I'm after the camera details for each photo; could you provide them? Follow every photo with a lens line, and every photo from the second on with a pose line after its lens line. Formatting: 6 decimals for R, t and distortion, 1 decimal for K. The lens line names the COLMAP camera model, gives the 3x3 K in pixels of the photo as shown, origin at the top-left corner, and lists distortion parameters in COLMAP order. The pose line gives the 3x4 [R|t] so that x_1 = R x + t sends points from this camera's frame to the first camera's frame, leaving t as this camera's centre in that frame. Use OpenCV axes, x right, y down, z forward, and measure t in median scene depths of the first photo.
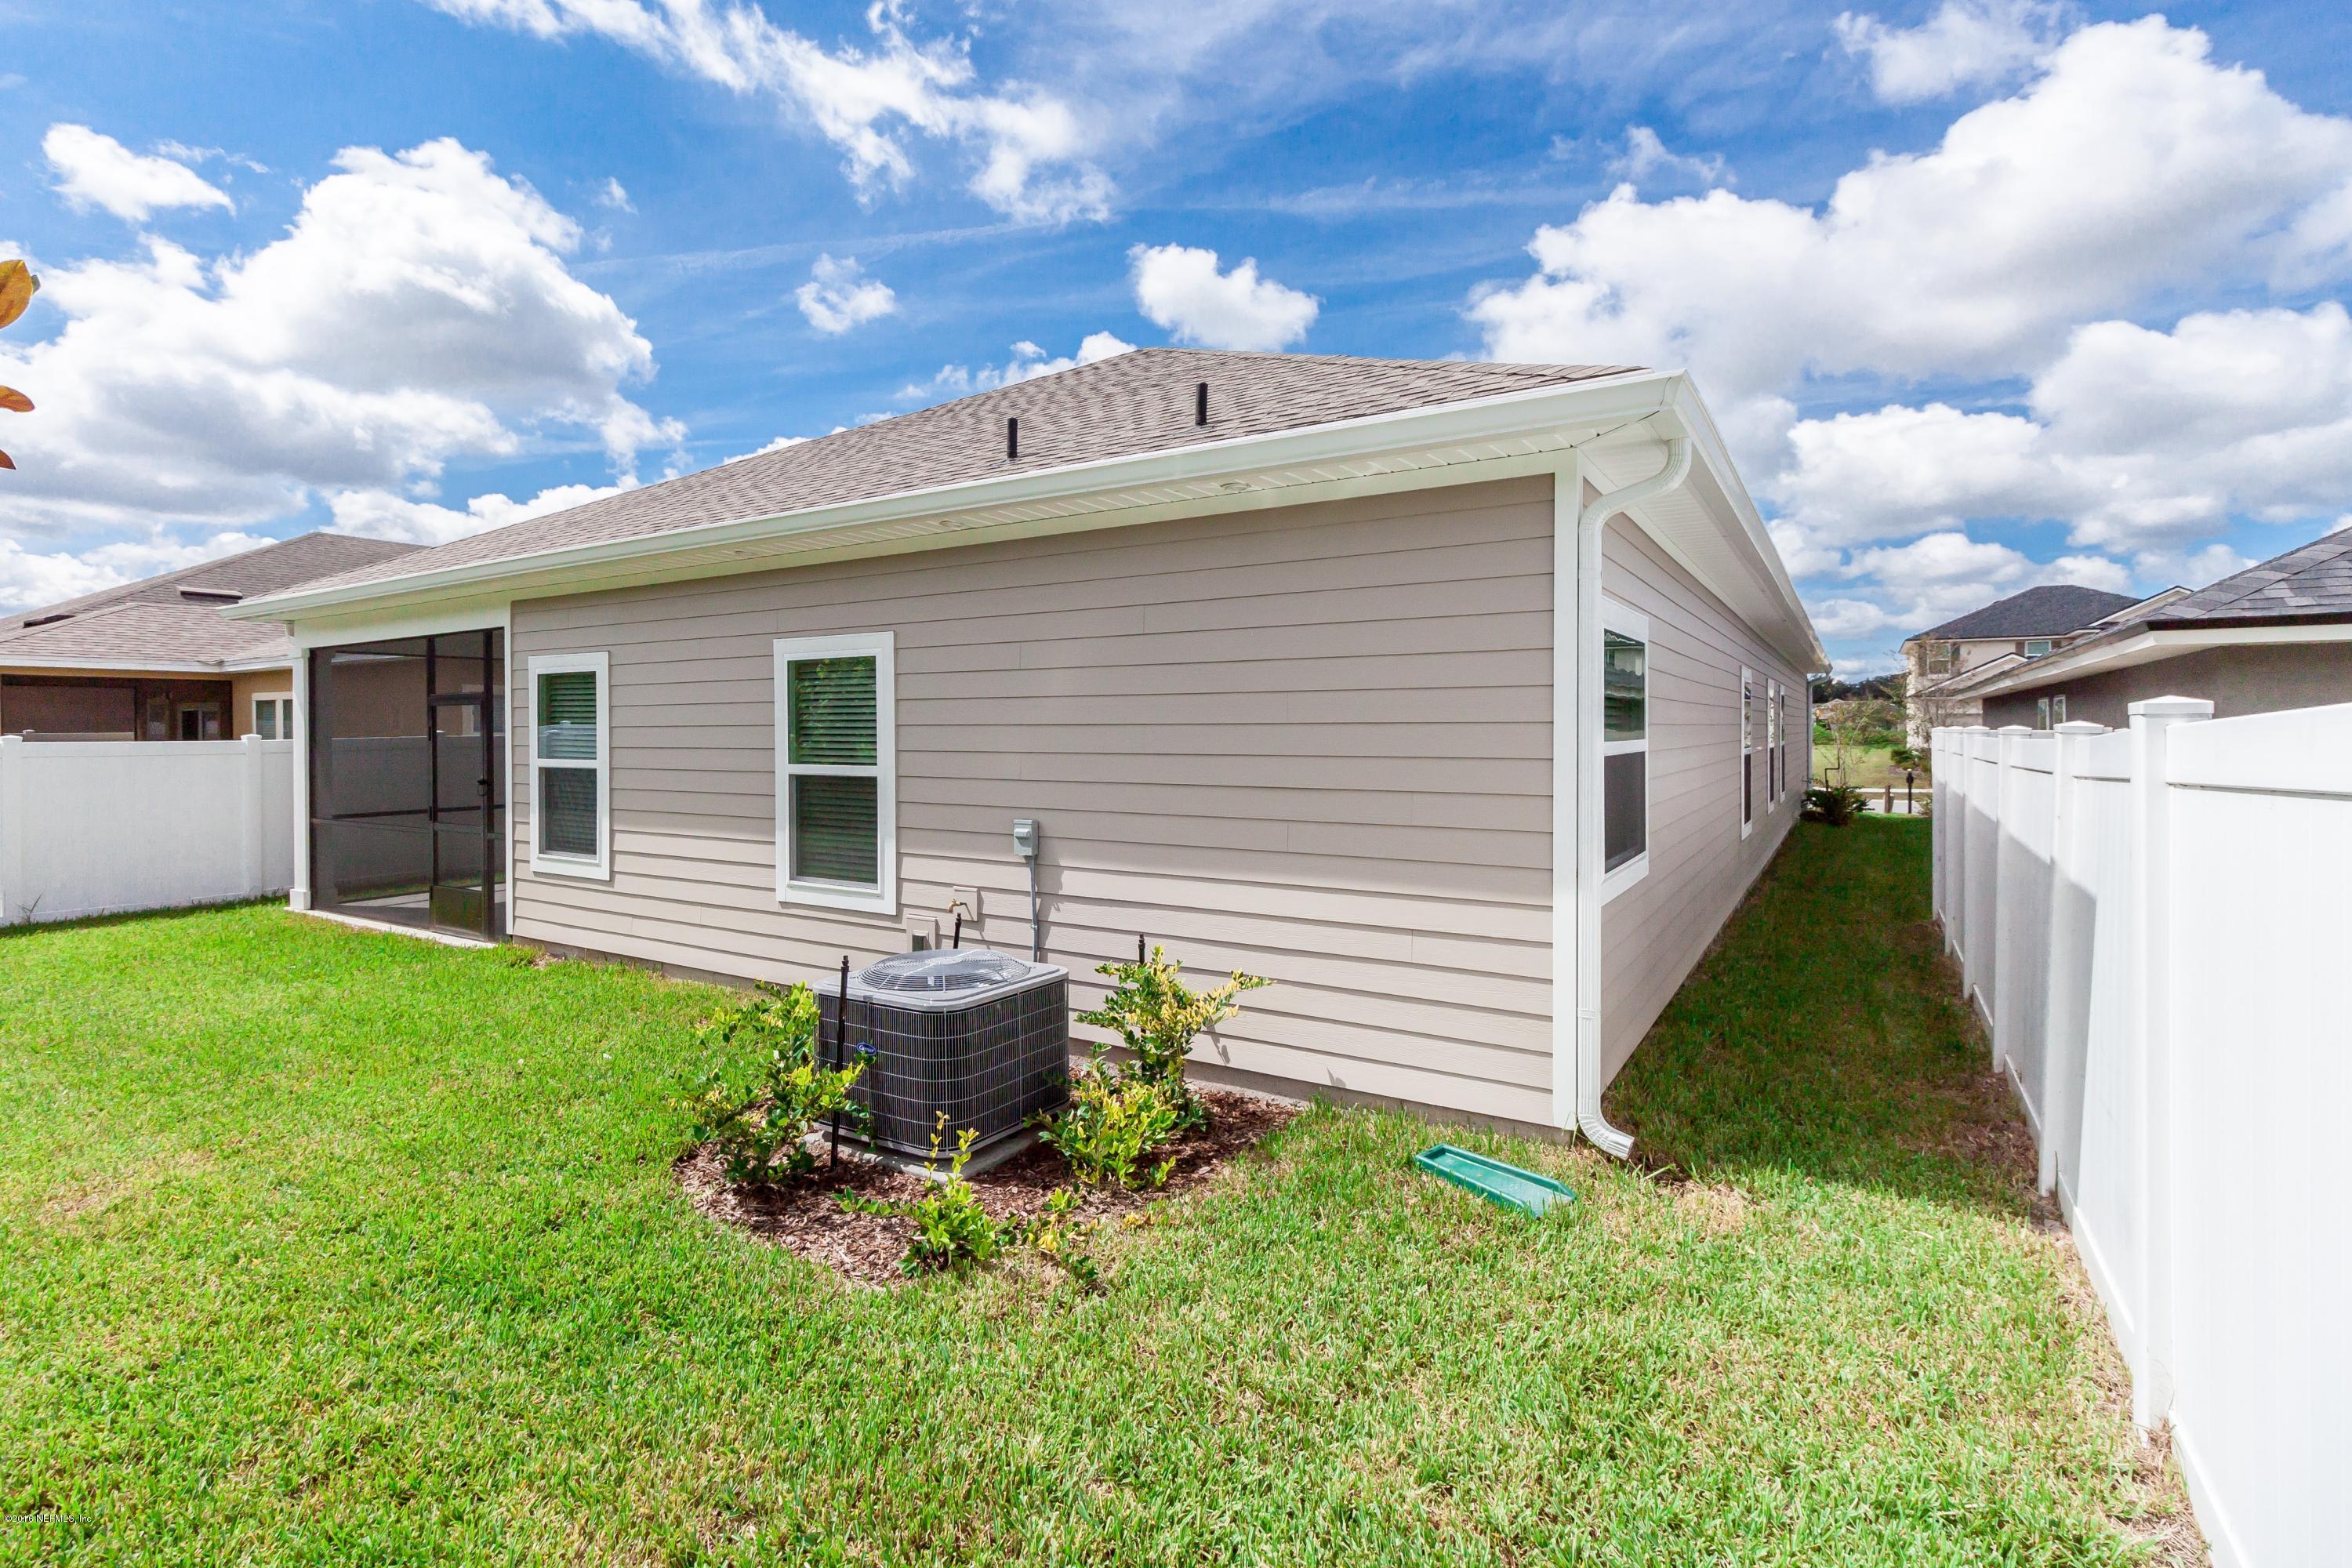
lens RADIAL K [[1112.2, 0, 1112.3], [0, 1112.2, 744.4], [0, 0, 1]] dist [0.002615, 0.000450]
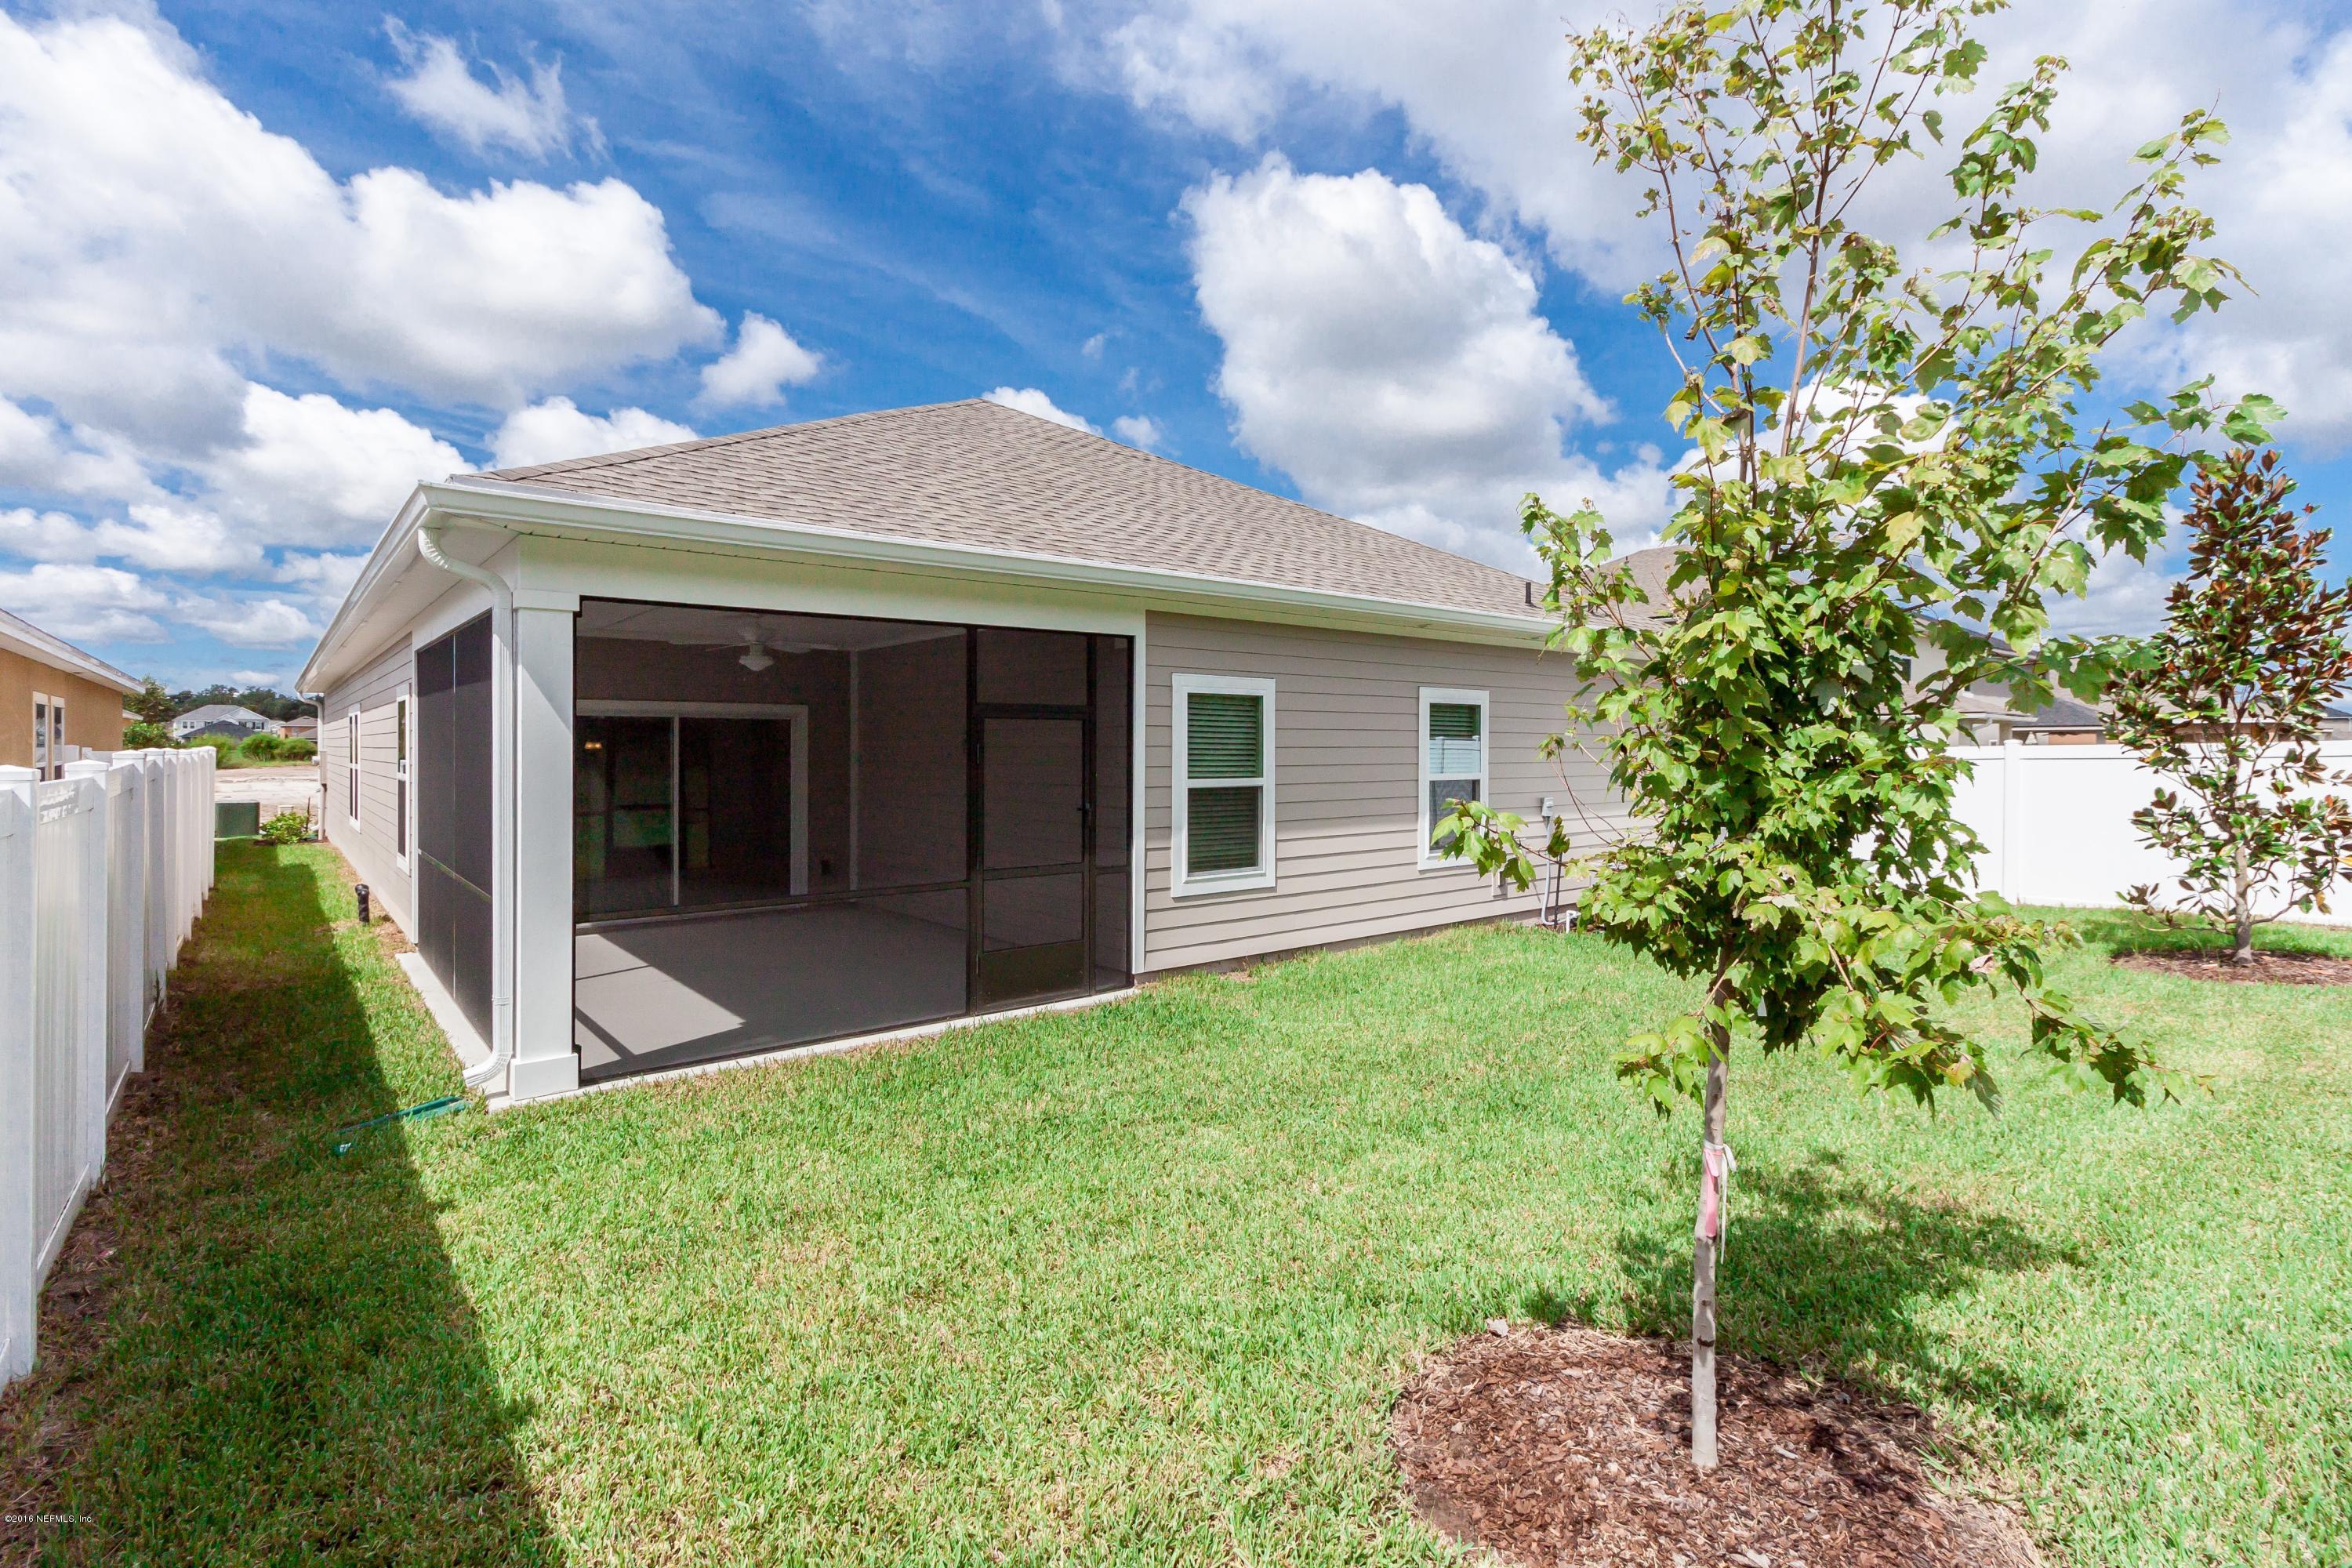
lens RADIAL K [[1148.0, 0, 1167.3], [0, 1148.0, 734.4], [0, 0, 1]] dist [-0.014744, 0.000256]
pose [[0.301149, 0.006830, 0.953553, -1.573467], [0.004187, 0.999955, -0.008484, -0.019083], [-0.953568, 0.006548, 0.301107, 0.758788]]
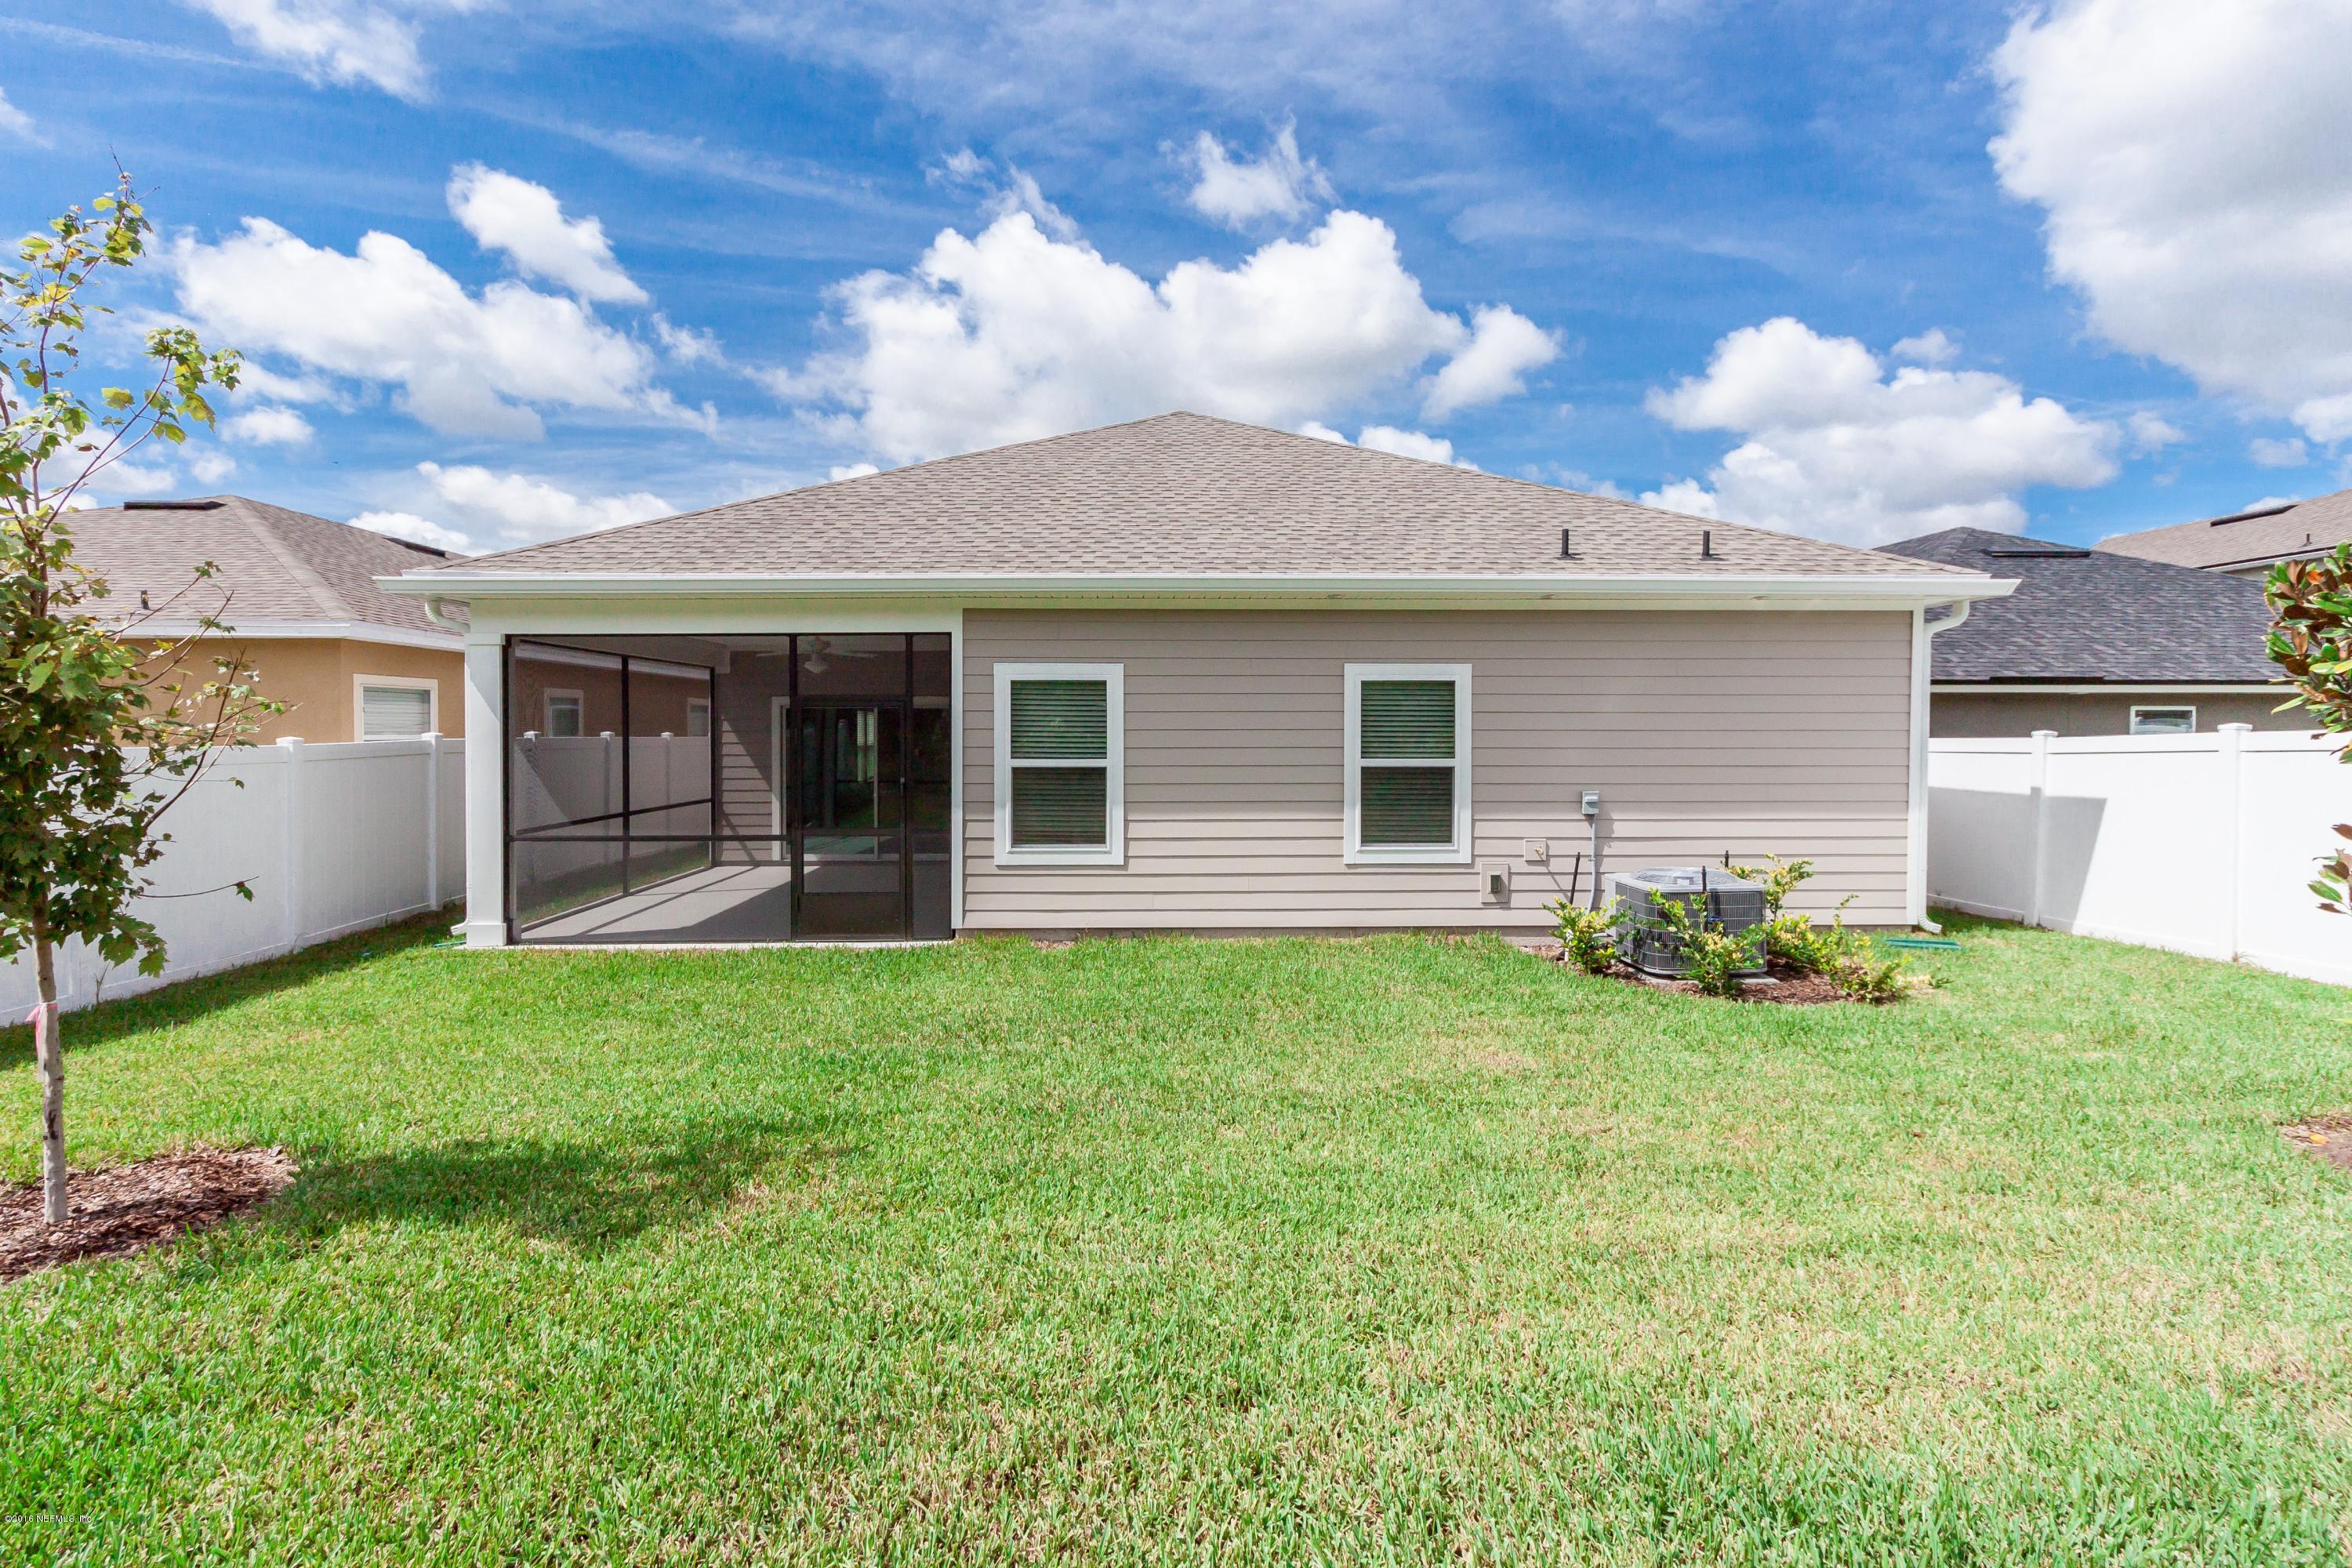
lens RADIAL K [[1125.3, 0, 1149.7], [0, 1125.3, 720.6], [0, 0, 1]] dist [0.002995, 0.000255]
pose [[0.827958, 0.001567, 0.560789, -1.077001], [0.005307, 0.999929, -0.010630, -0.012694], [-0.560766, 0.011777, 0.827891, 0.028955]]
